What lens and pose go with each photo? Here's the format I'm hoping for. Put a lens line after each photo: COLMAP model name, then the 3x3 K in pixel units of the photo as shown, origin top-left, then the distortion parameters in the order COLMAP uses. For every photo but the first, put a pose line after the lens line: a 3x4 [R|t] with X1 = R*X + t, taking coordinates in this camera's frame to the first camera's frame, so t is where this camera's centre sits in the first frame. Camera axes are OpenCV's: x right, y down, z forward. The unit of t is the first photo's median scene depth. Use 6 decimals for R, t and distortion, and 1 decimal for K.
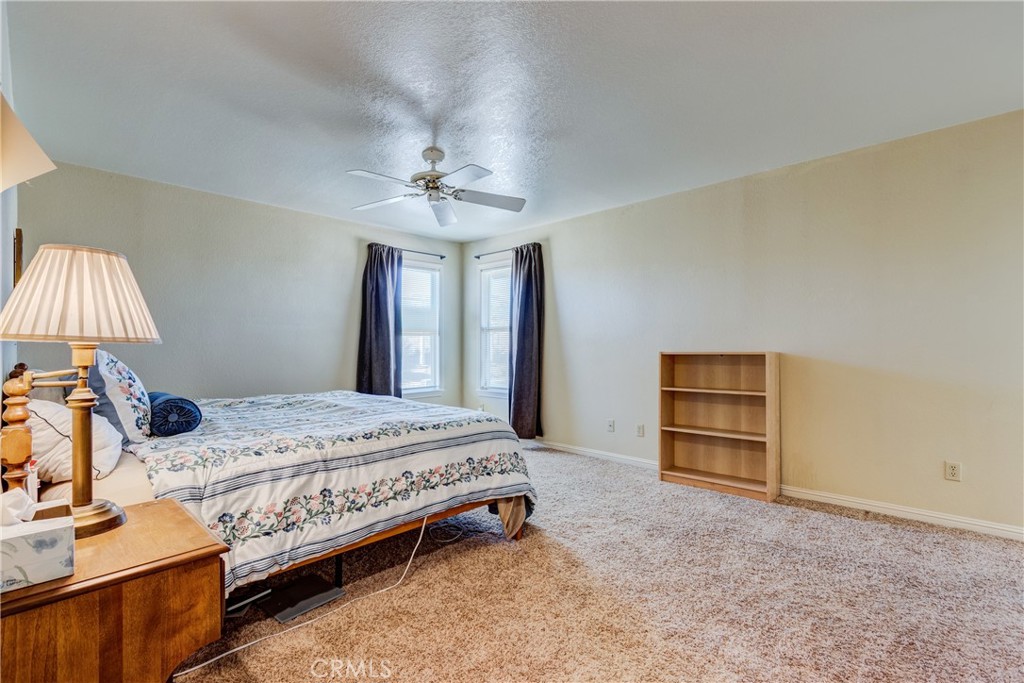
lens RADIAL K [[465.6, 0, 497.7], [0, 465.6, 345.3], [0, 0, 1]] dist [0.006165, -0.000408]
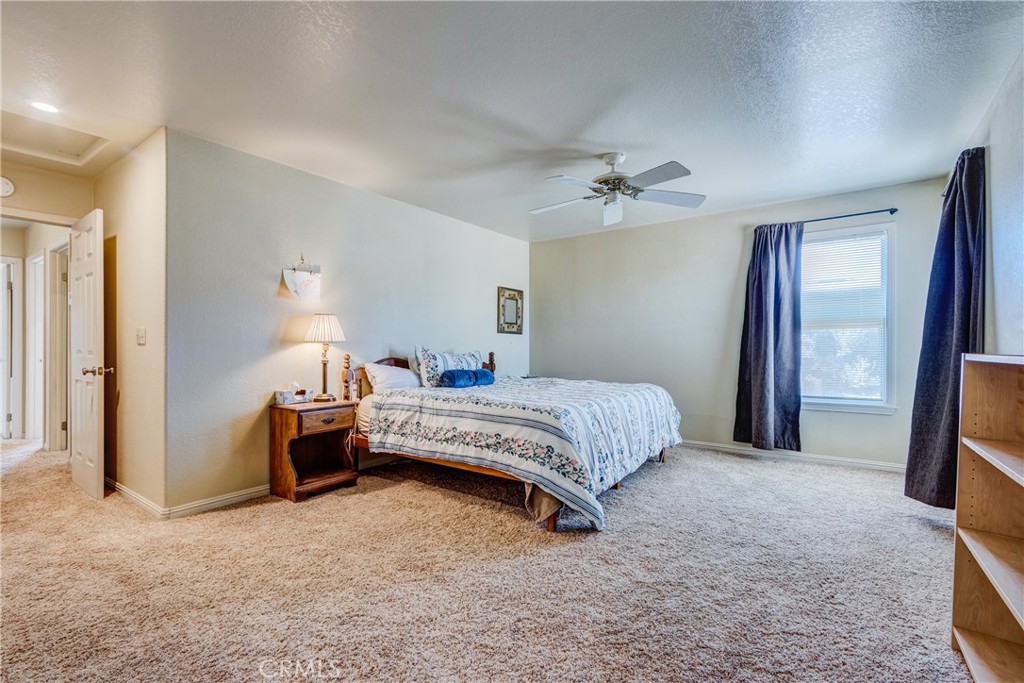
lens RADIAL K [[465.6, 0, 497.7], [0, 465.6, 345.3], [0, 0, 1]] dist [0.006165, -0.000408]
pose [[0.145023, 0.003245, -0.989423, 0.888077], [0.004408, 0.999983, 0.003926, 0.001323], [0.989418, -0.004931, 0.145006, 0.627429]]
